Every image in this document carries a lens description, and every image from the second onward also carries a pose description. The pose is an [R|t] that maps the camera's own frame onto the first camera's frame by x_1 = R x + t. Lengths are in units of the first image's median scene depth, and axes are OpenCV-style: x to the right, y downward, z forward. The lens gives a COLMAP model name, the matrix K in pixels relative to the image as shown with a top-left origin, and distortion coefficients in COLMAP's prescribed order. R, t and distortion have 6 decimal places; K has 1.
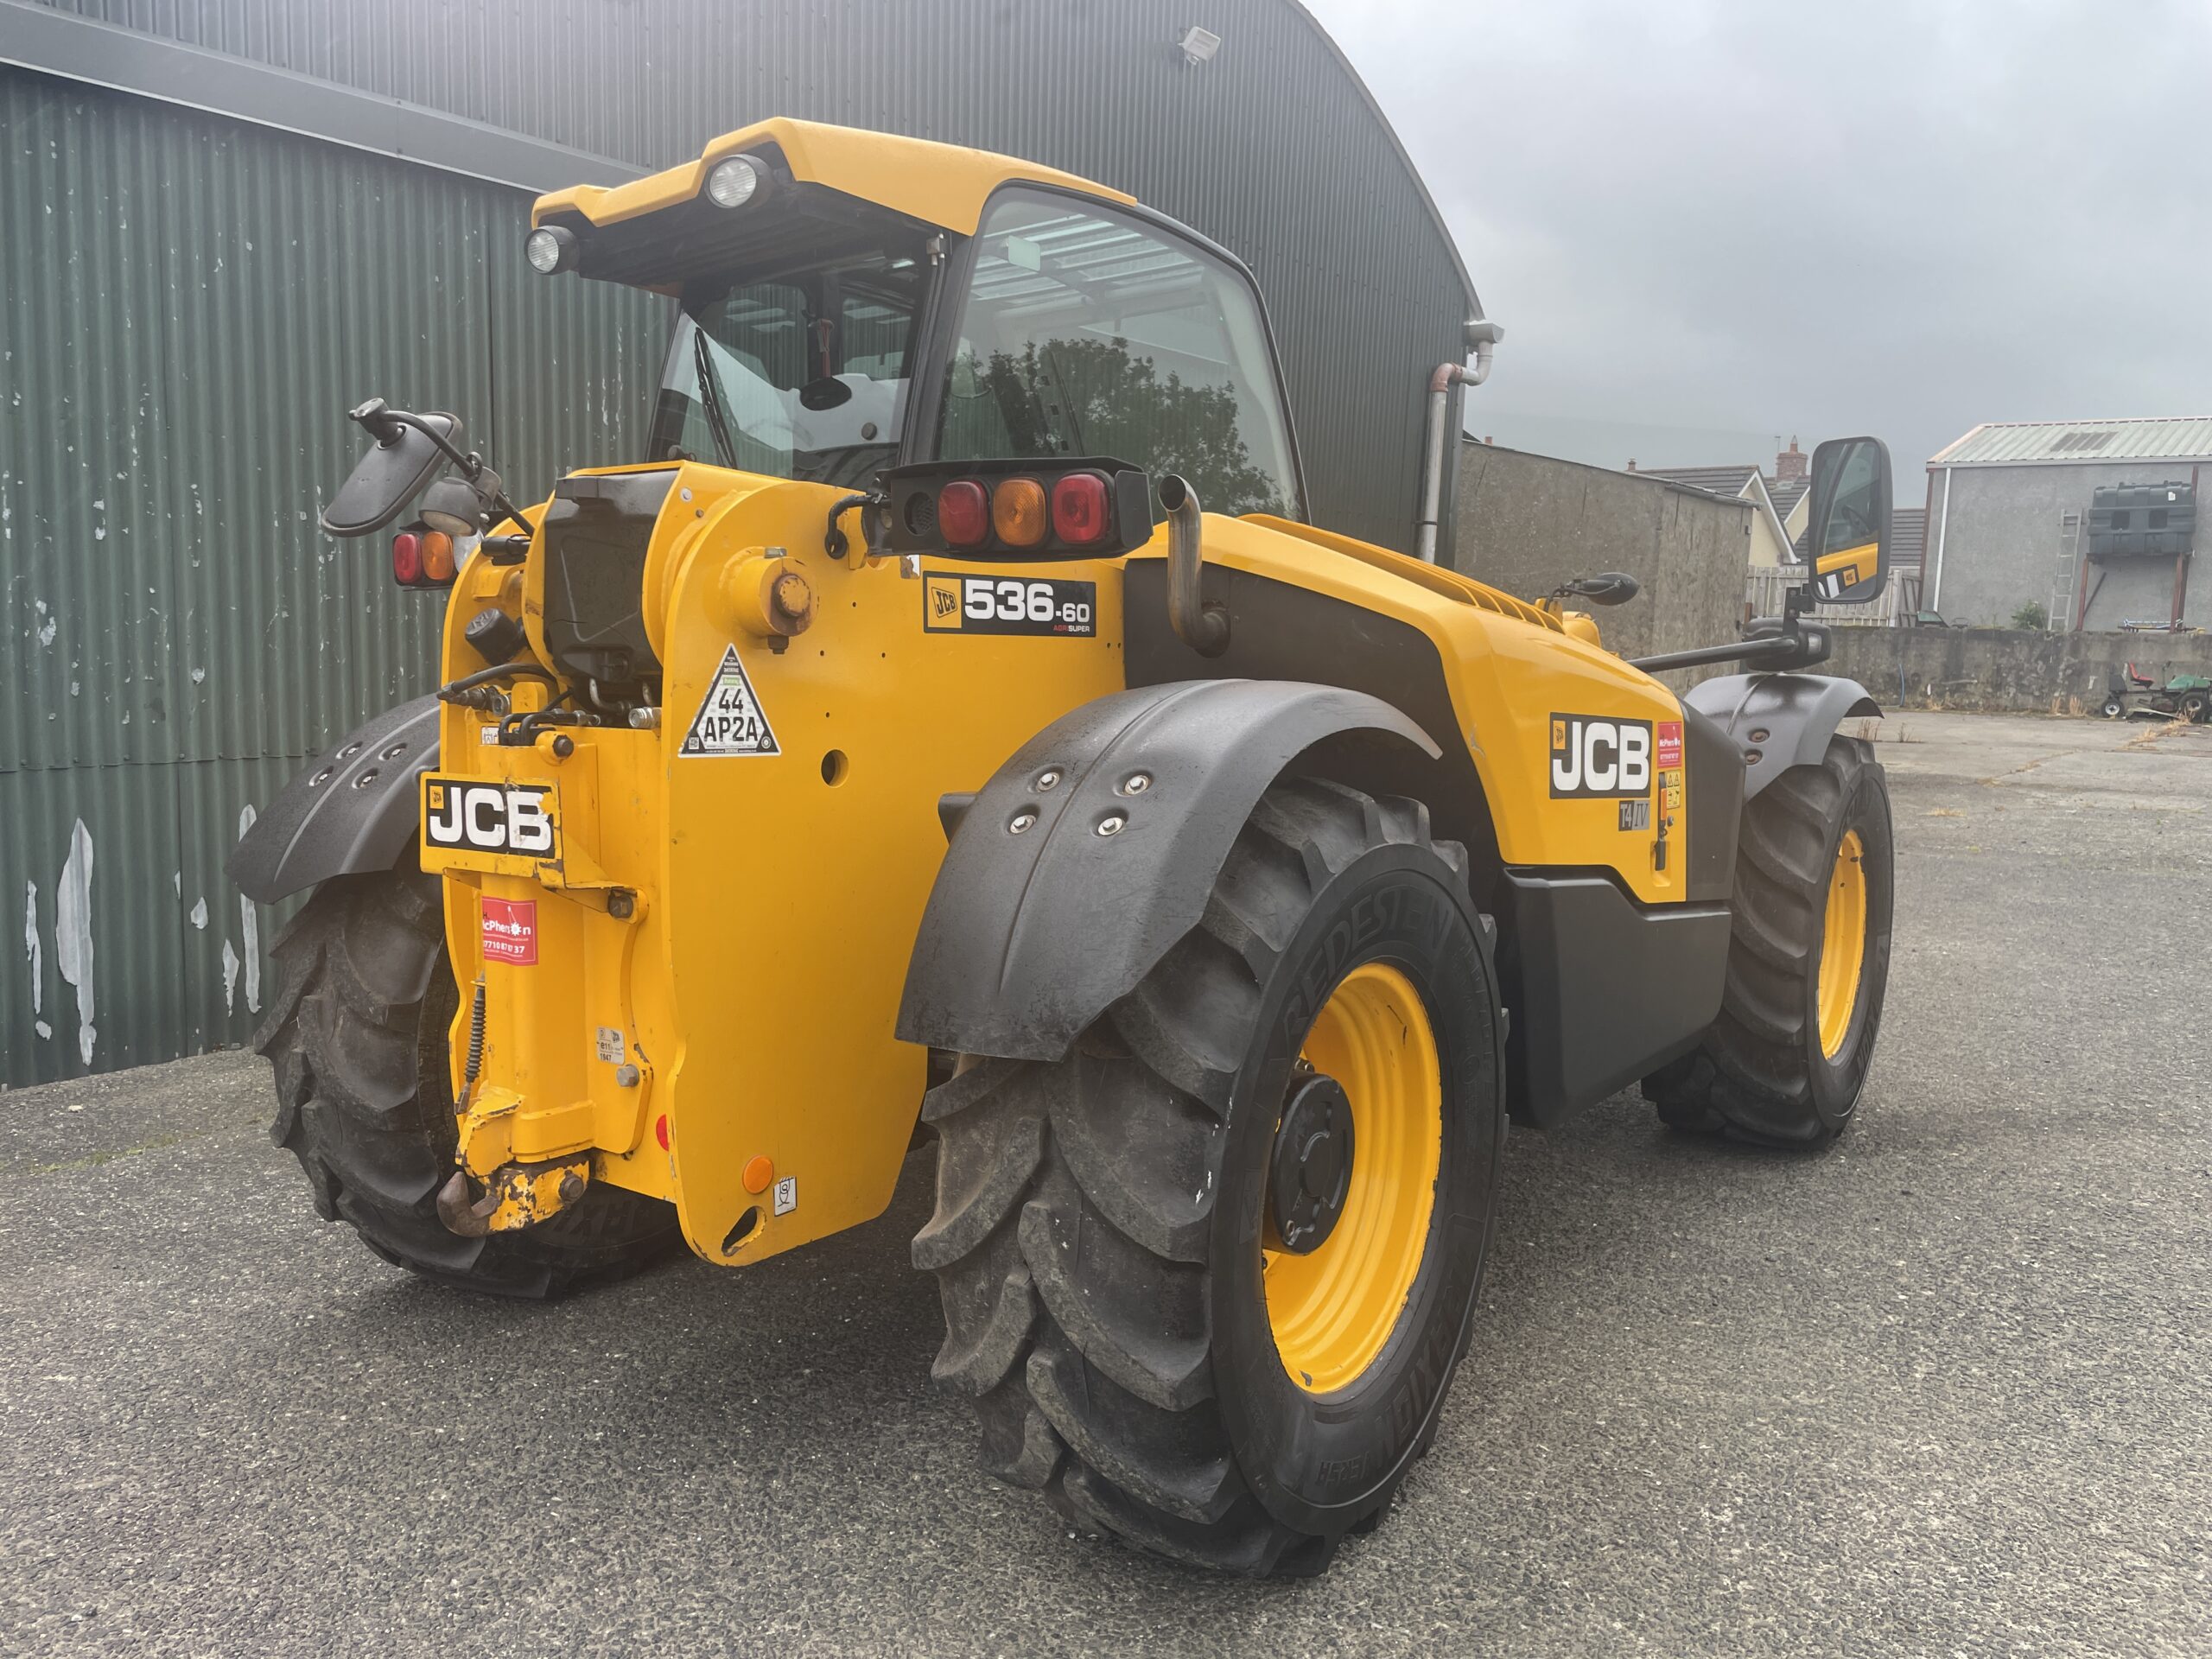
lens RADIAL K [[1680.7, 0, 1100.1], [0, 1680.7, 823.6], [0, 0, 1]] dist [0.065738, -0.098759]
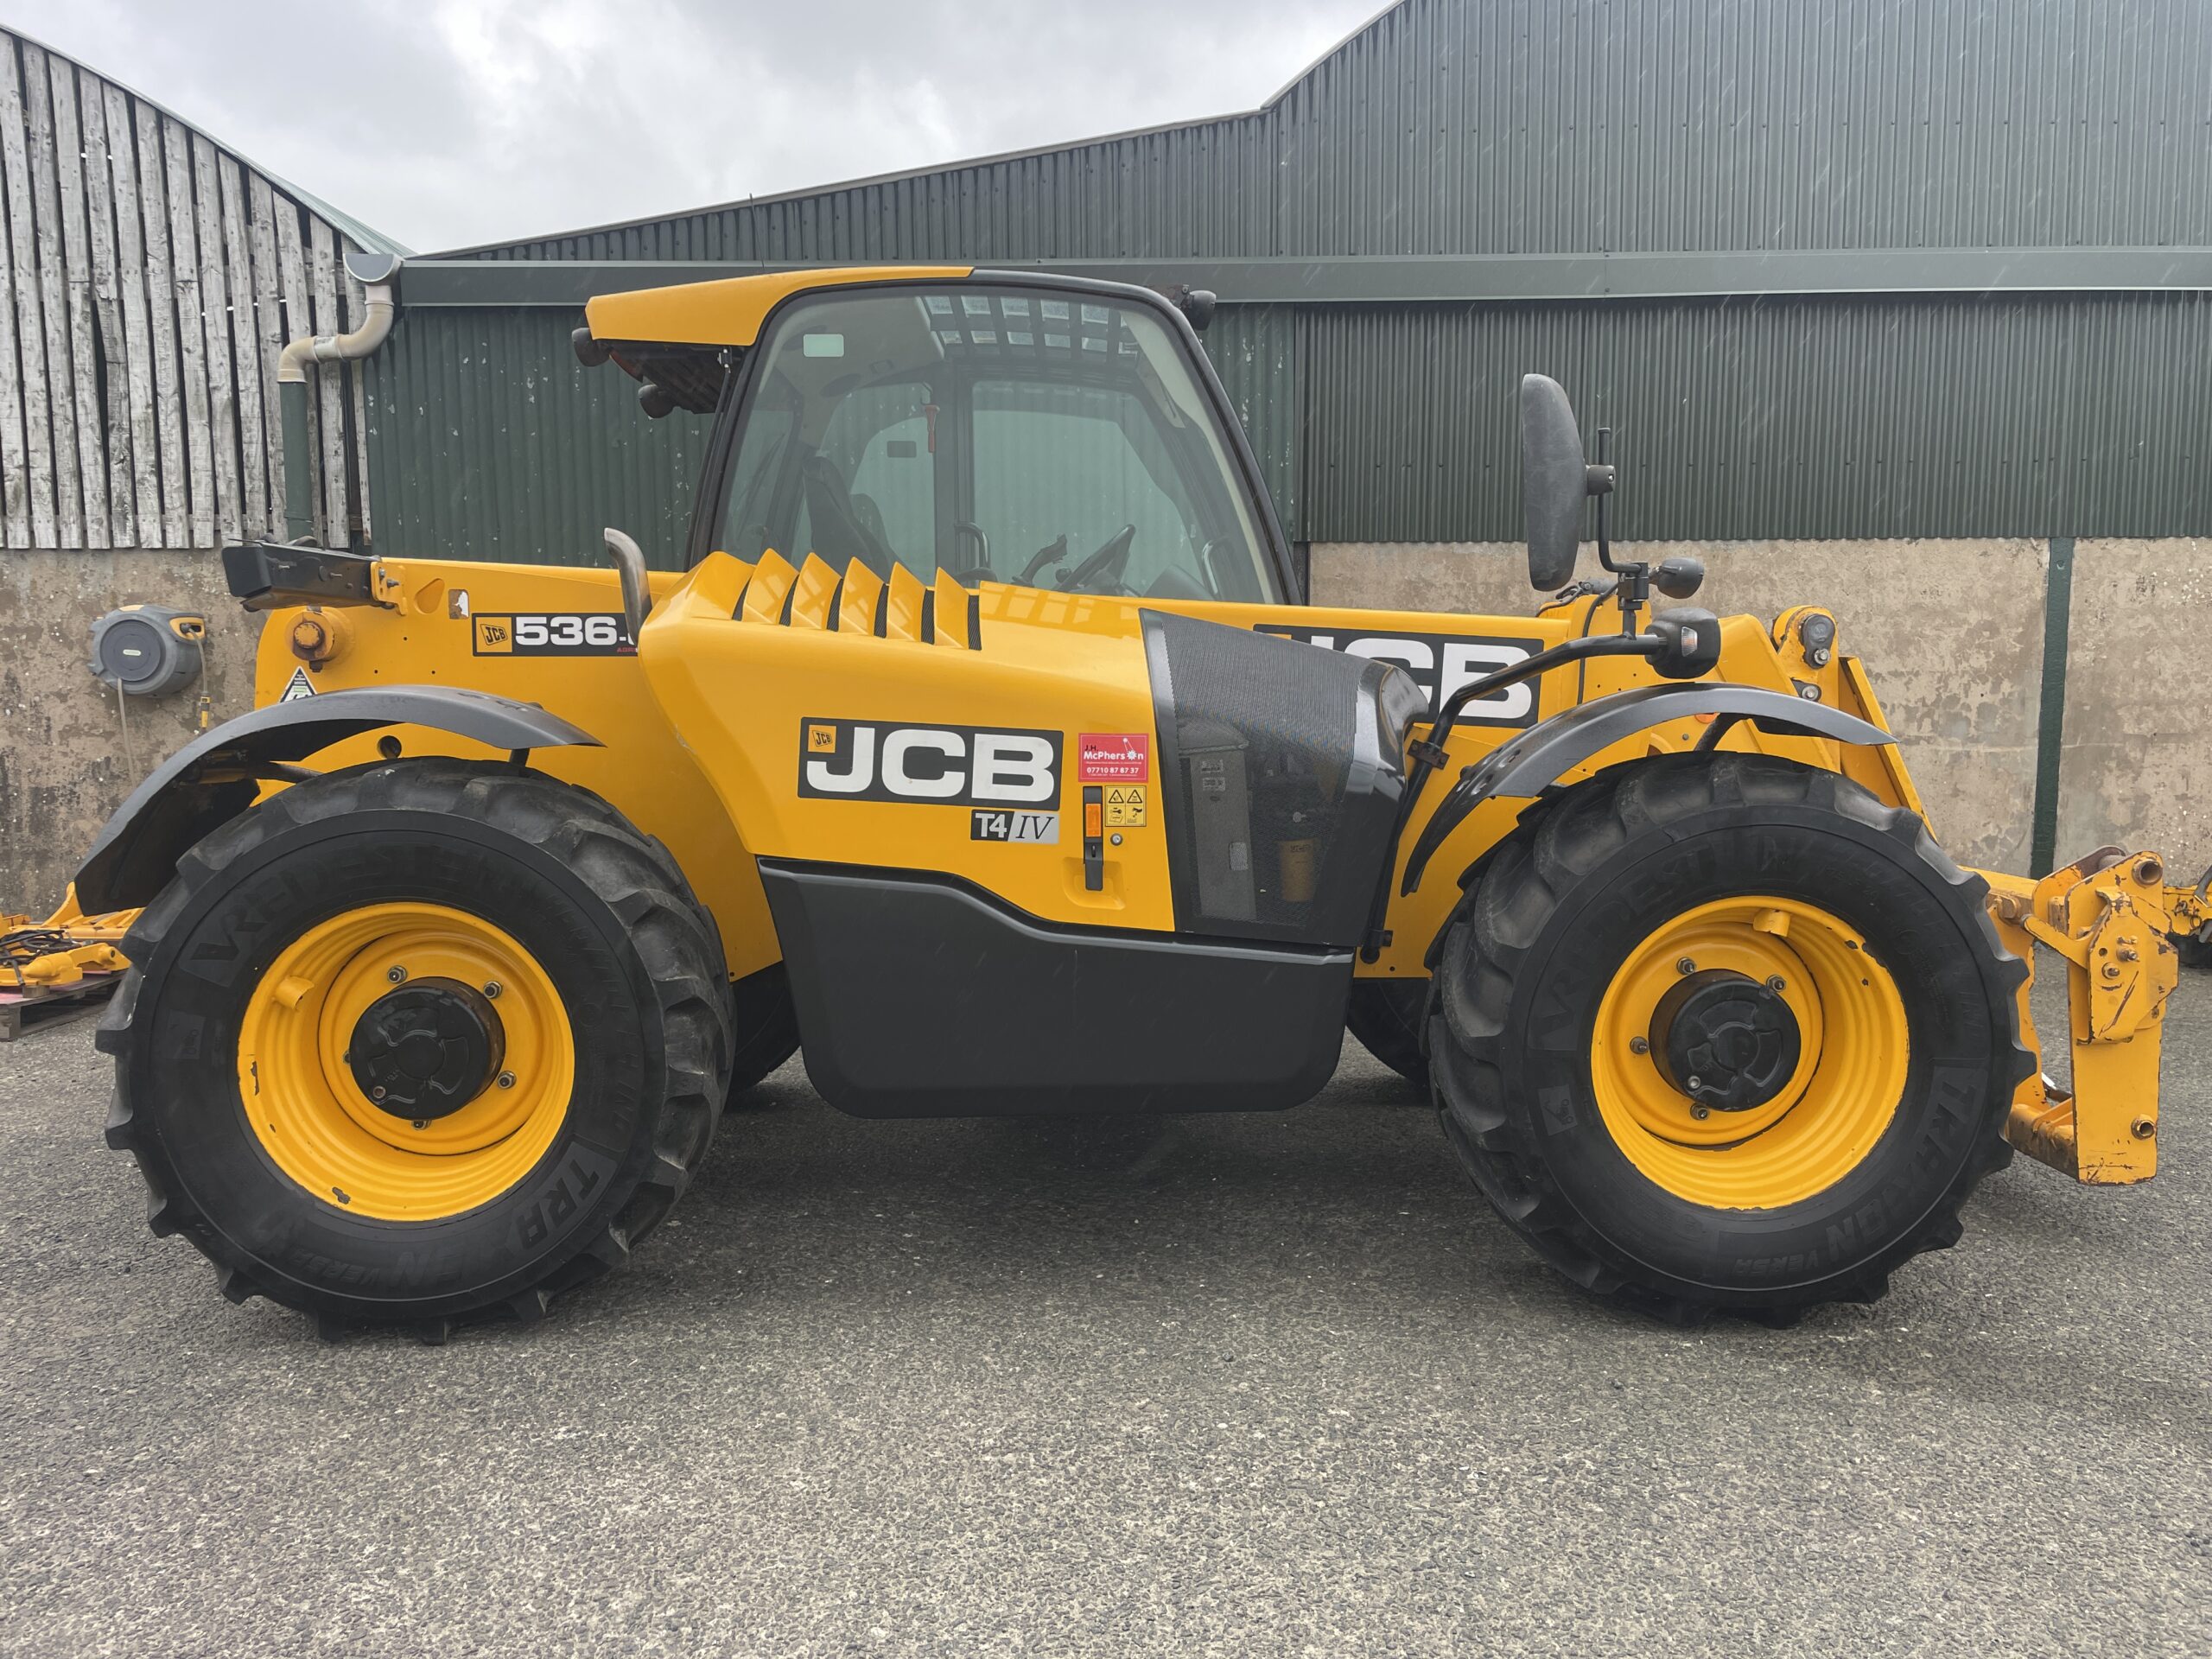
lens RADIAL K [[1680.7, 0, 1111.5], [0, 1680.7, 811.4], [0, 0, 1]] dist [0.065738, -0.098759]
pose [[0.621486, 0.052230, -0.781682, 1.262339], [-0.070355, 0.997465, 0.010712, -0.031636], [0.780260, 0.048338, 0.623585, 0.485083]]
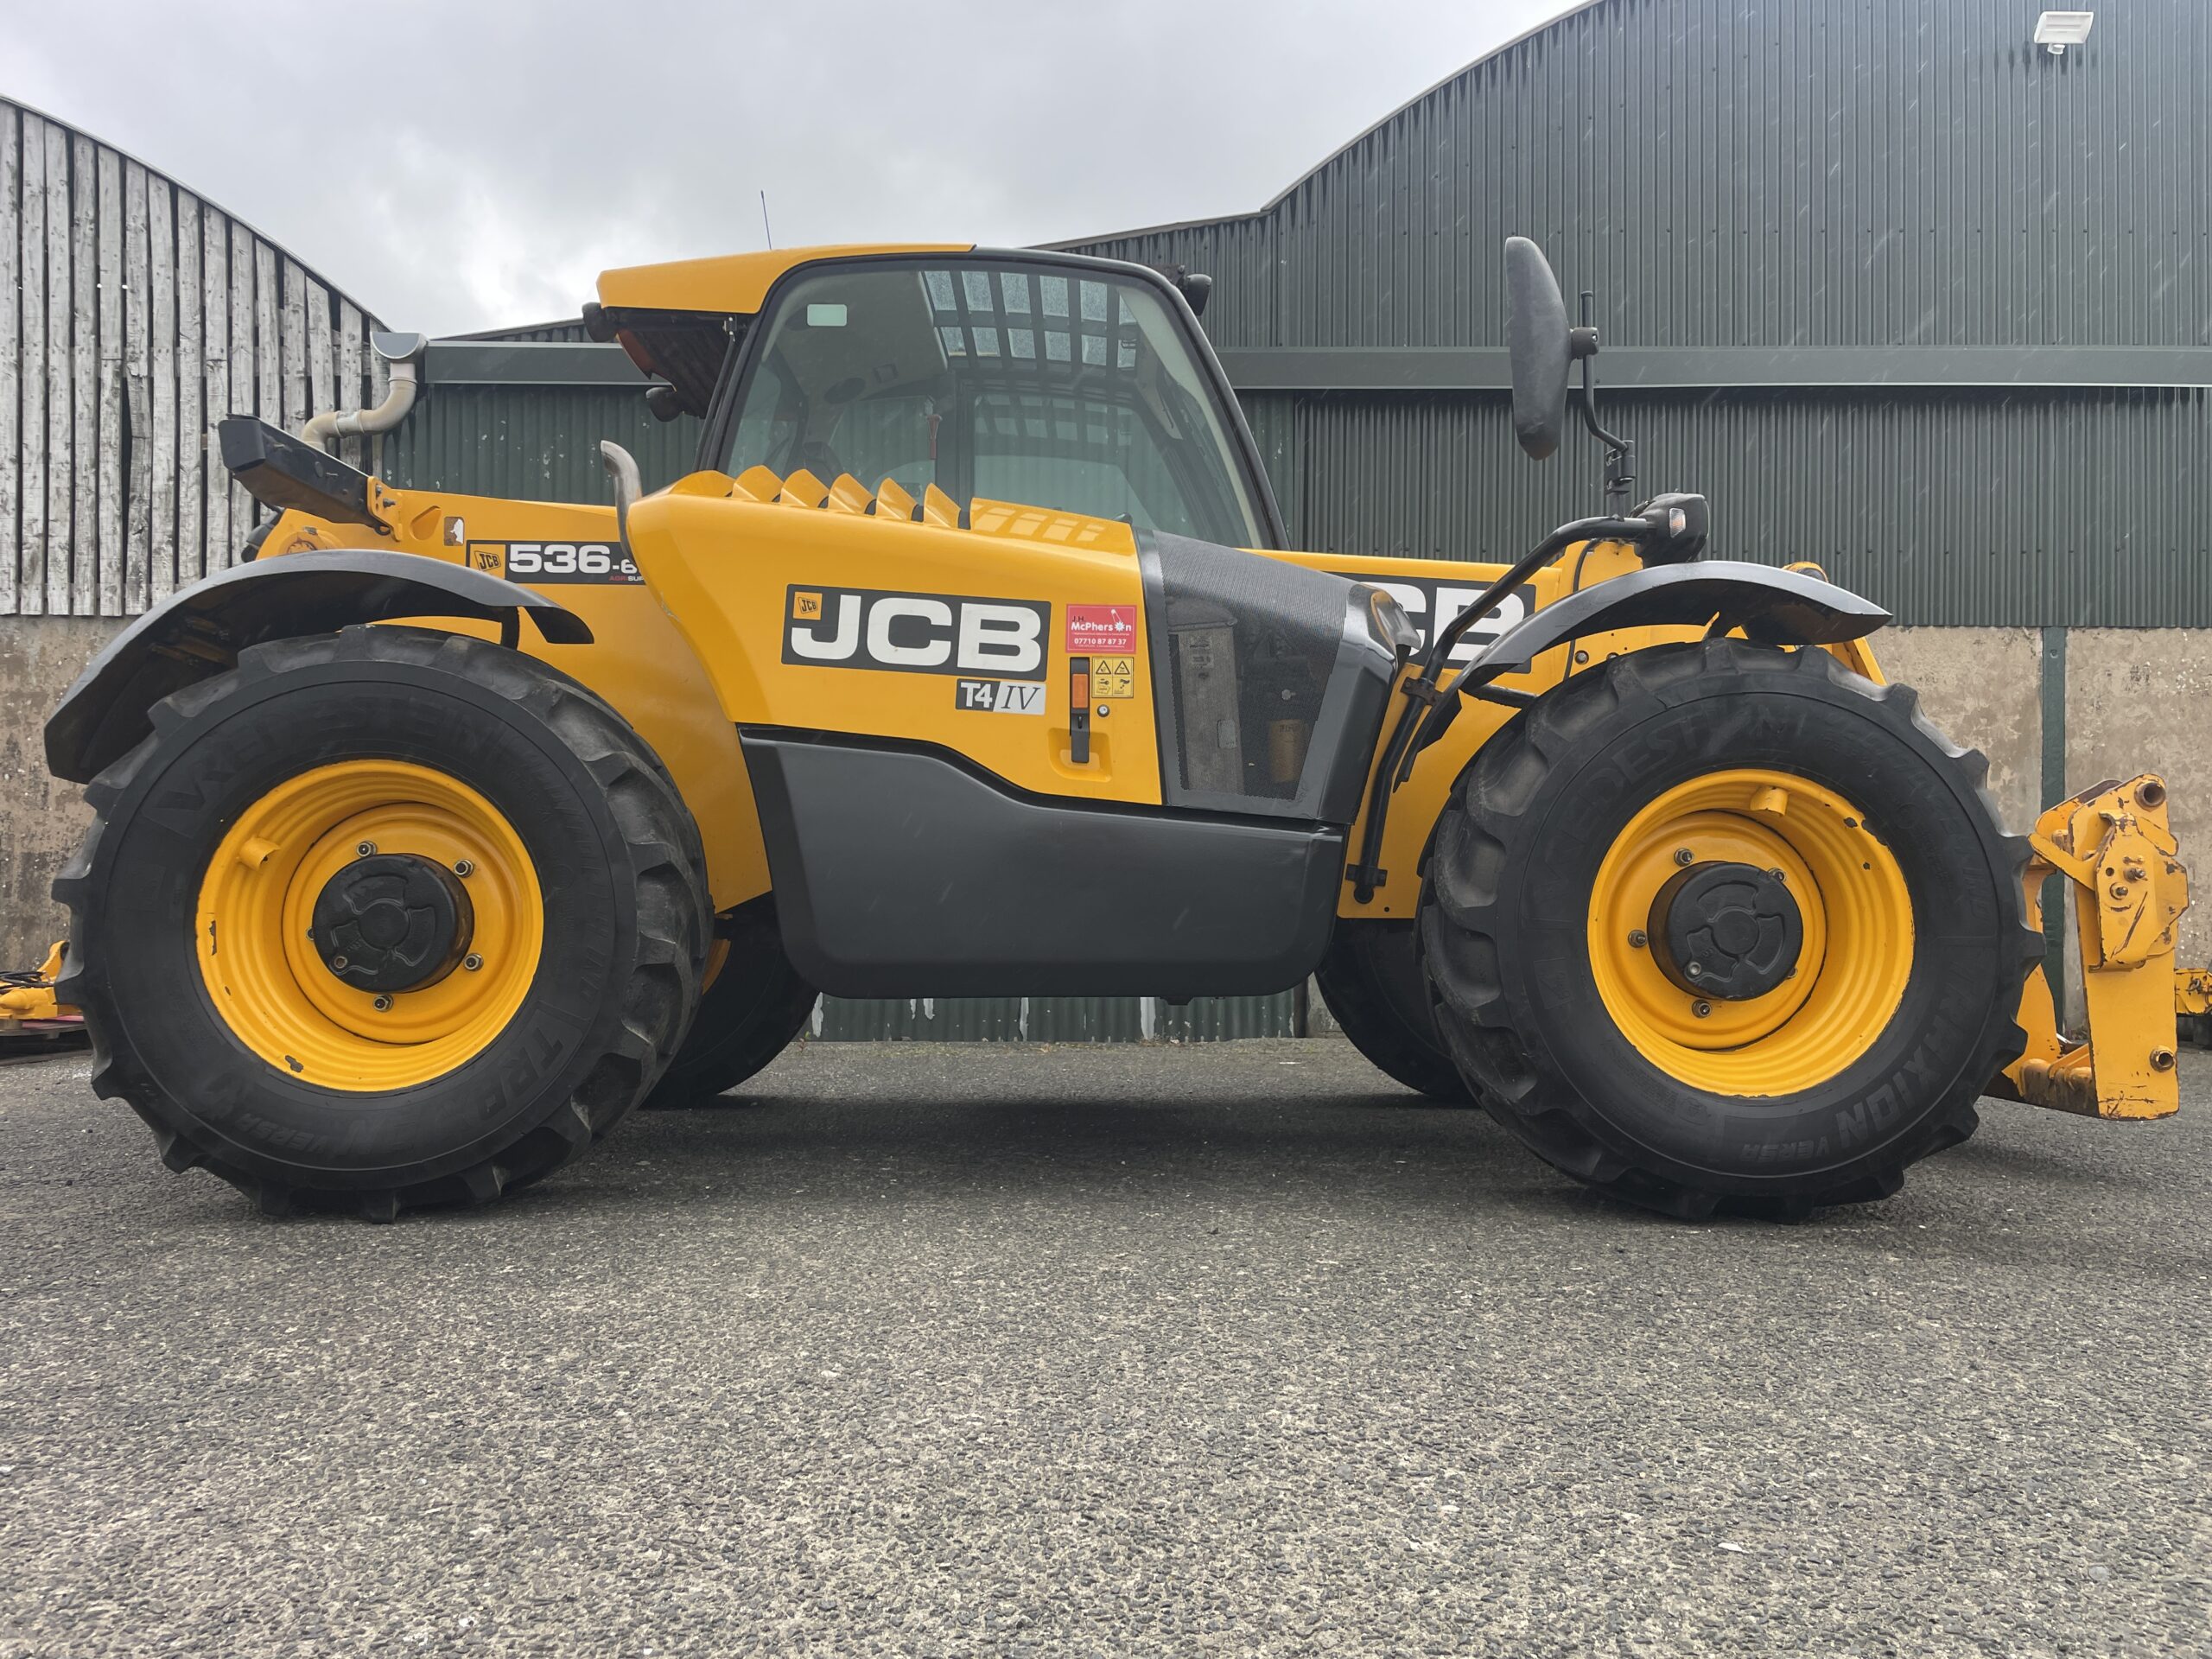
lens RADIAL K [[1680.7, 0, 1123.5], [0, 1680.7, 845.5], [0, 0, 1]] dist [0.065738, -0.098759]
pose [[0.622224, -0.033364, -0.782128, 1.260714], [-0.080353, 0.991092, -0.106203, 0.201069], [0.778704, 0.128929, 0.614001, 0.528973]]
